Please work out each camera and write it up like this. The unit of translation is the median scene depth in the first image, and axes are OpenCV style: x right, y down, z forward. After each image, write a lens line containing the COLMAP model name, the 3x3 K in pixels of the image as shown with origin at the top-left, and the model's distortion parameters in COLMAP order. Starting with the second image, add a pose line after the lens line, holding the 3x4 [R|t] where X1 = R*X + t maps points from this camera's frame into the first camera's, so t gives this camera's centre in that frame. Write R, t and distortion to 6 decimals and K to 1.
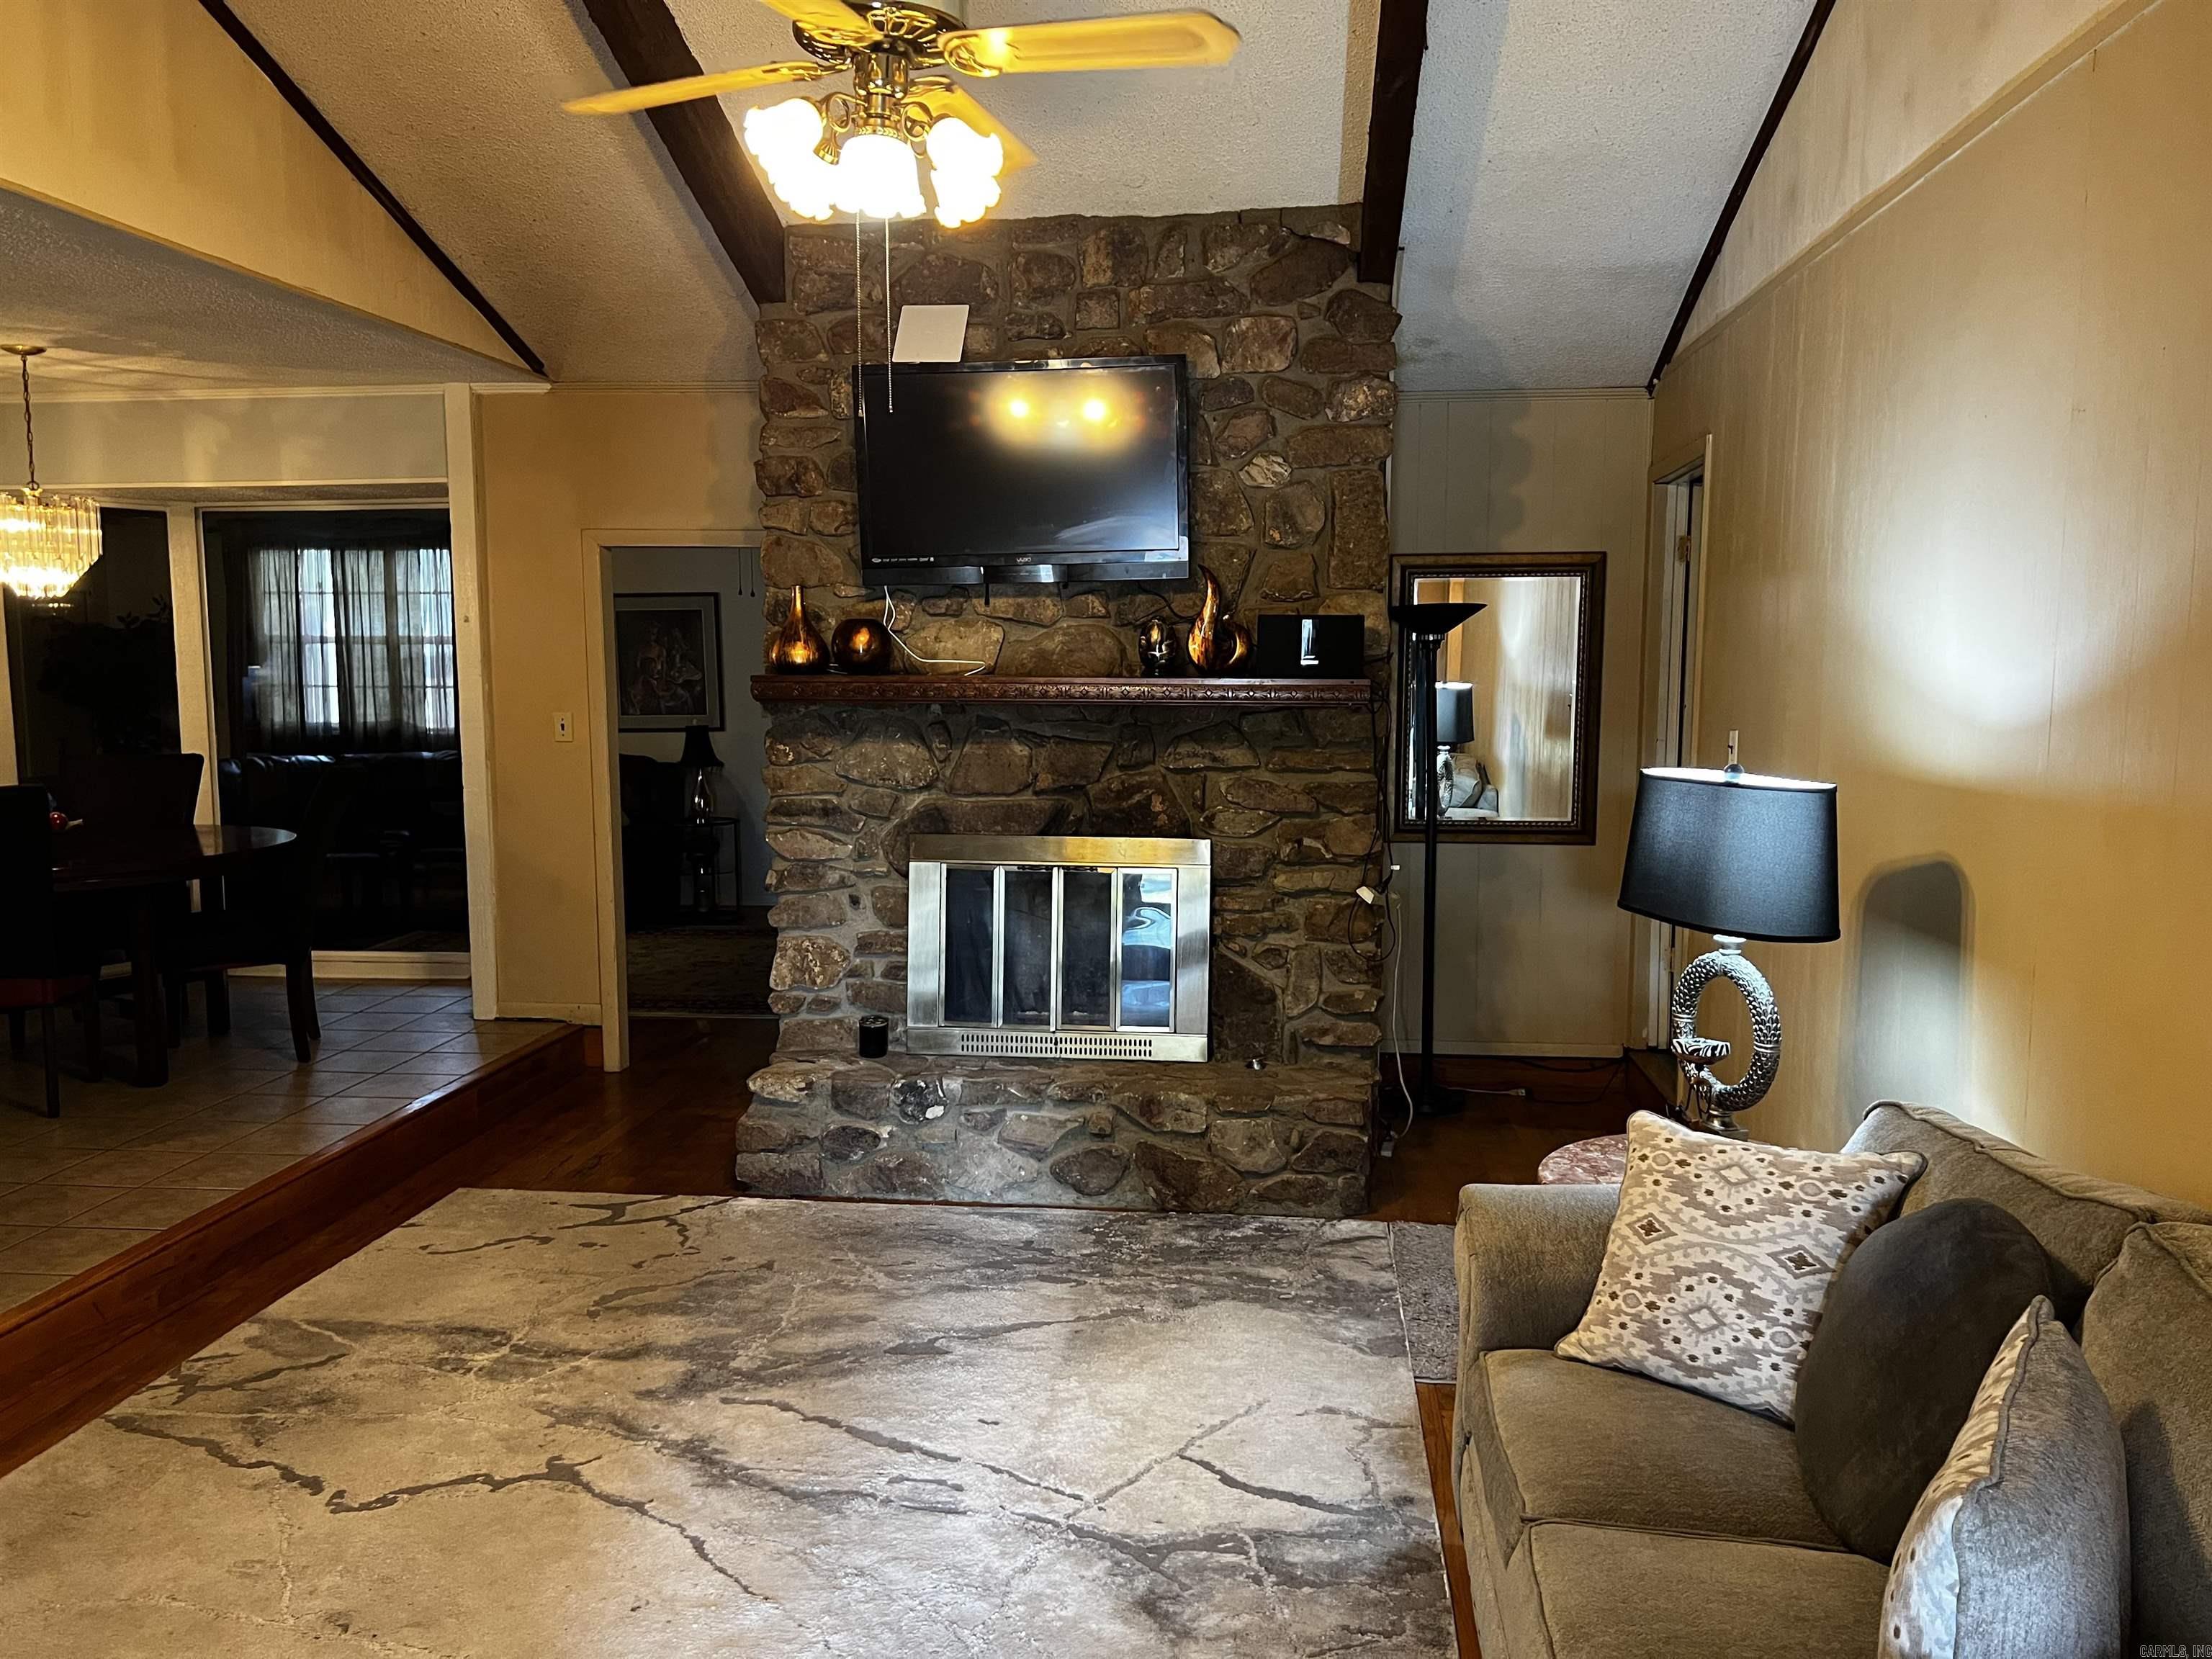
lens RADIAL K [[1661.2, 0, 1091.3], [0, 1661.2, 837.4], [0, 0, 1]] dist [0.059543, -0.061419]
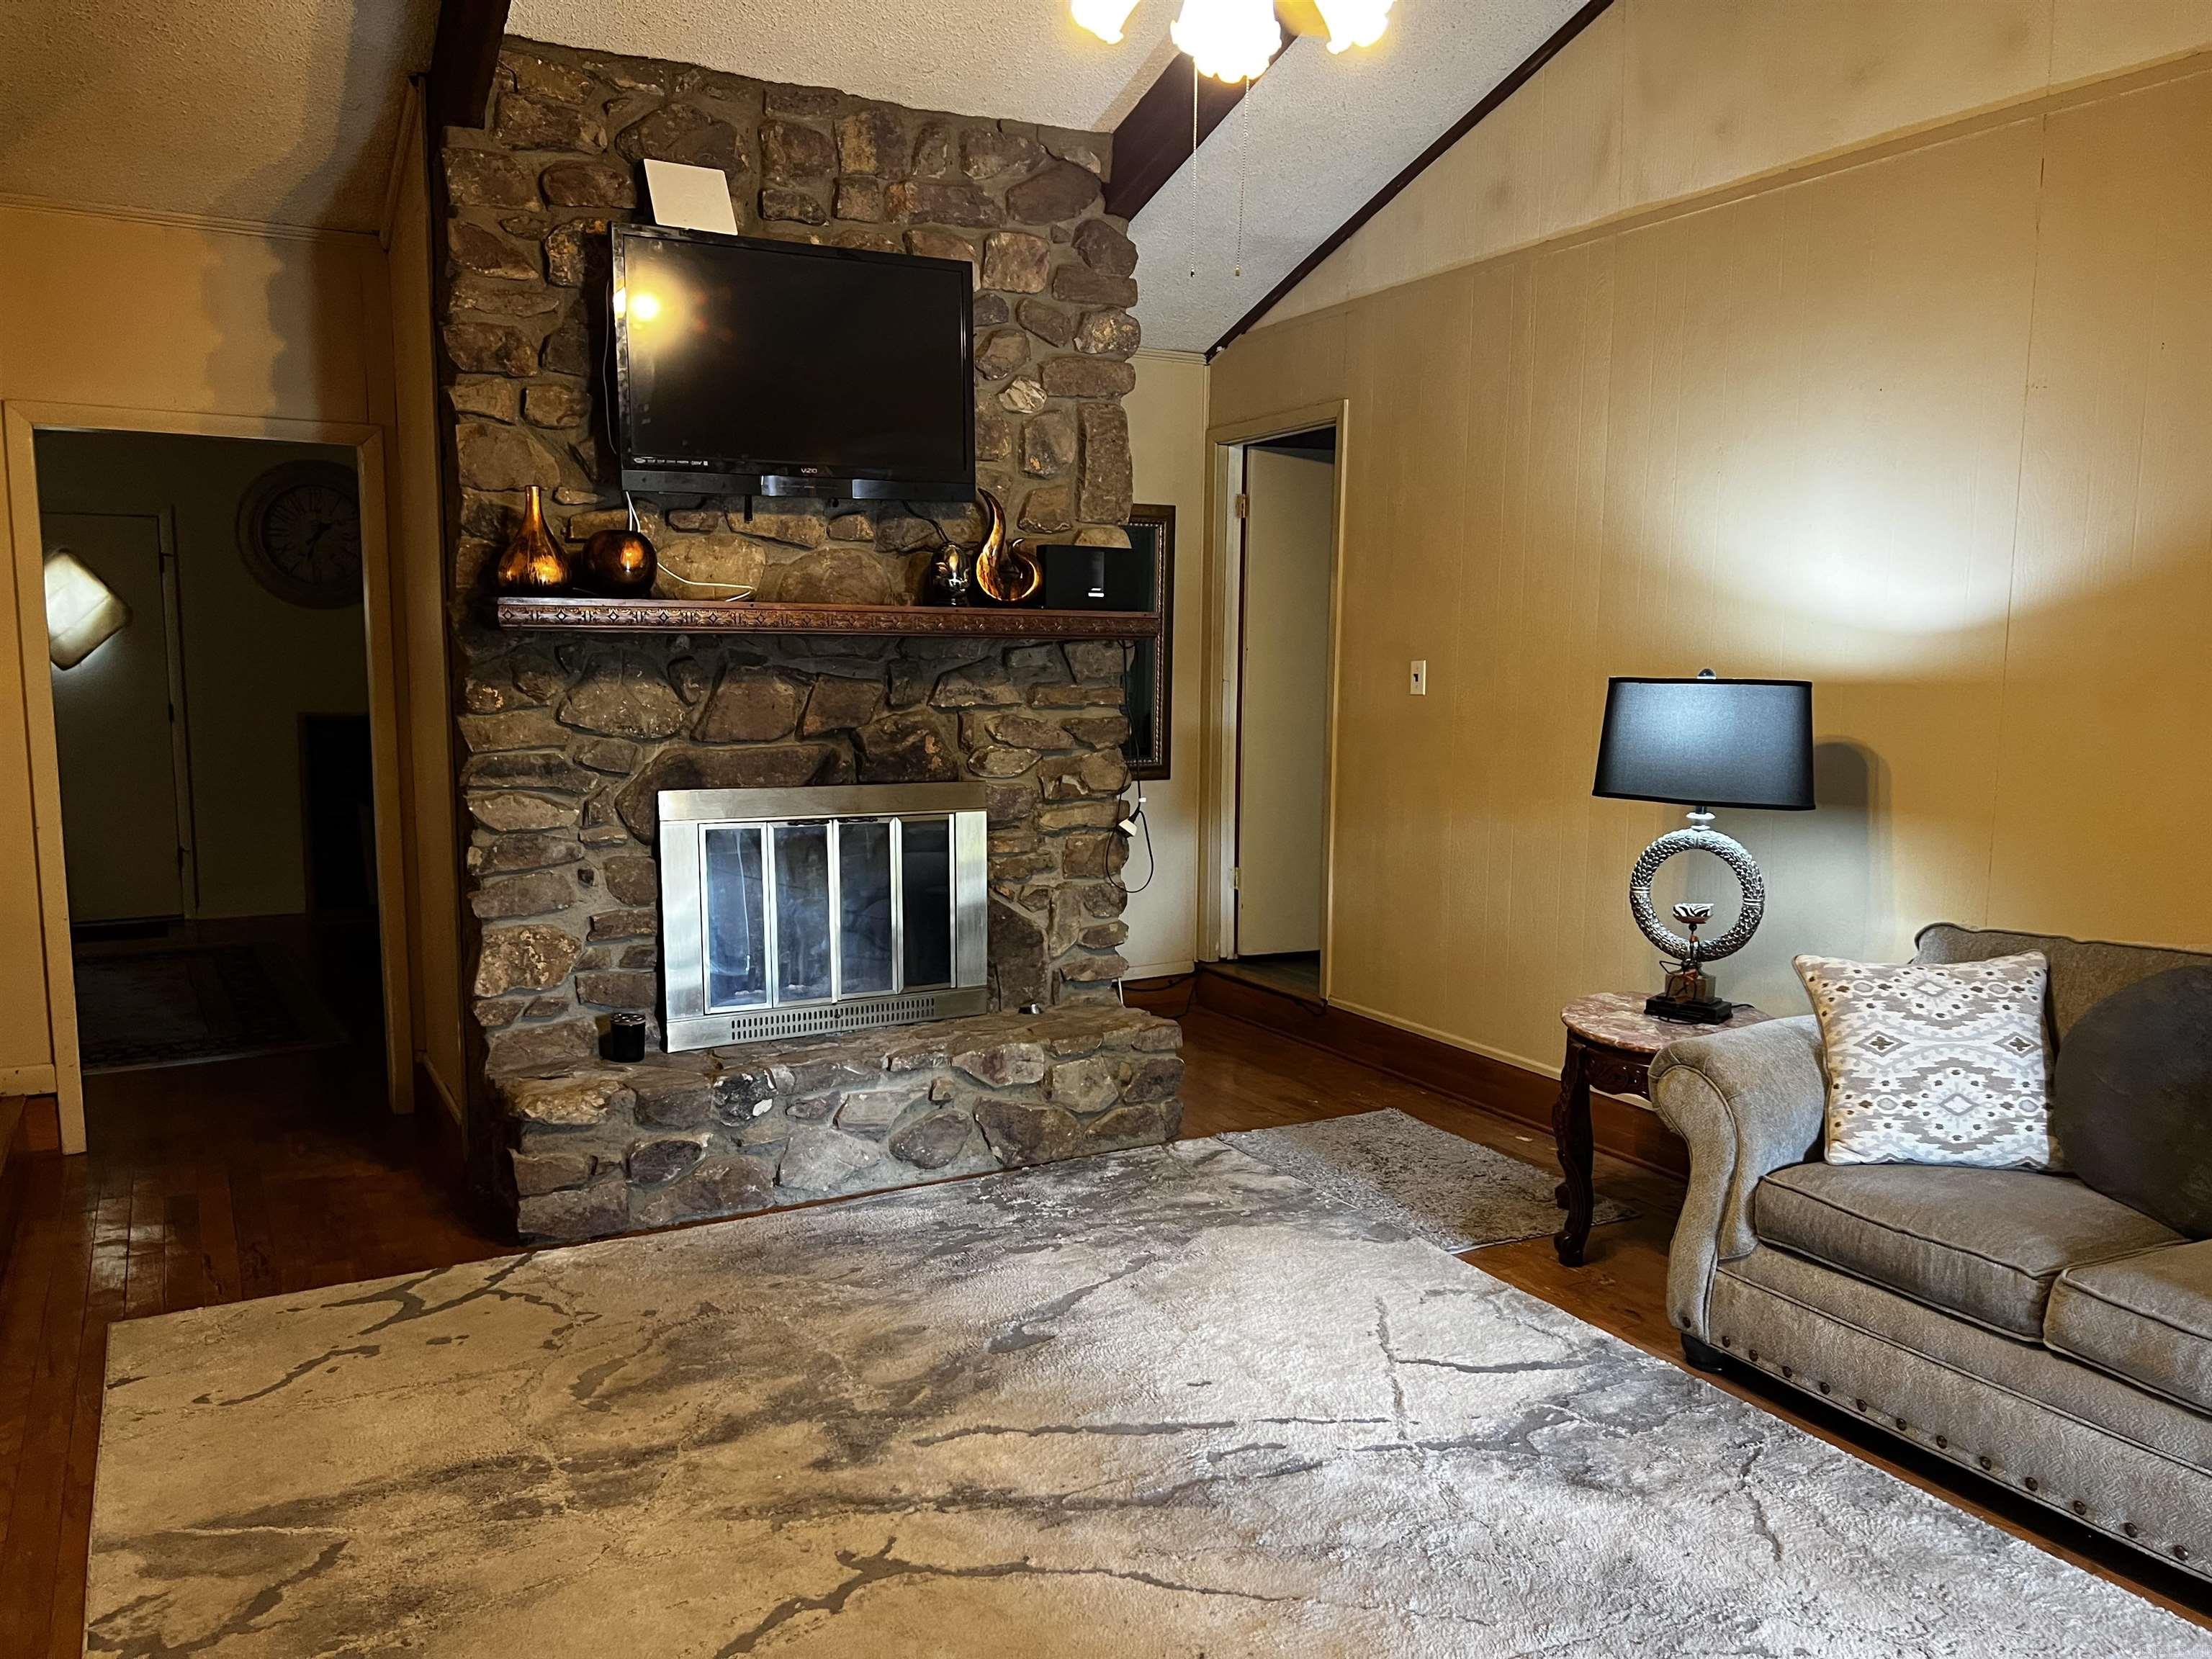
lens RADIAL K [[1661.2, 0, 1093.1], [0, 1661.2, 837.8], [0, 0, 1]] dist [0.059543, -0.061419]
pose [[0.814843, -0.065621, 0.575956, -0.448891], [0.059623, 0.997790, 0.029331, 0.010427], [-0.576608, 0.010440, 0.816954, 0.192696]]
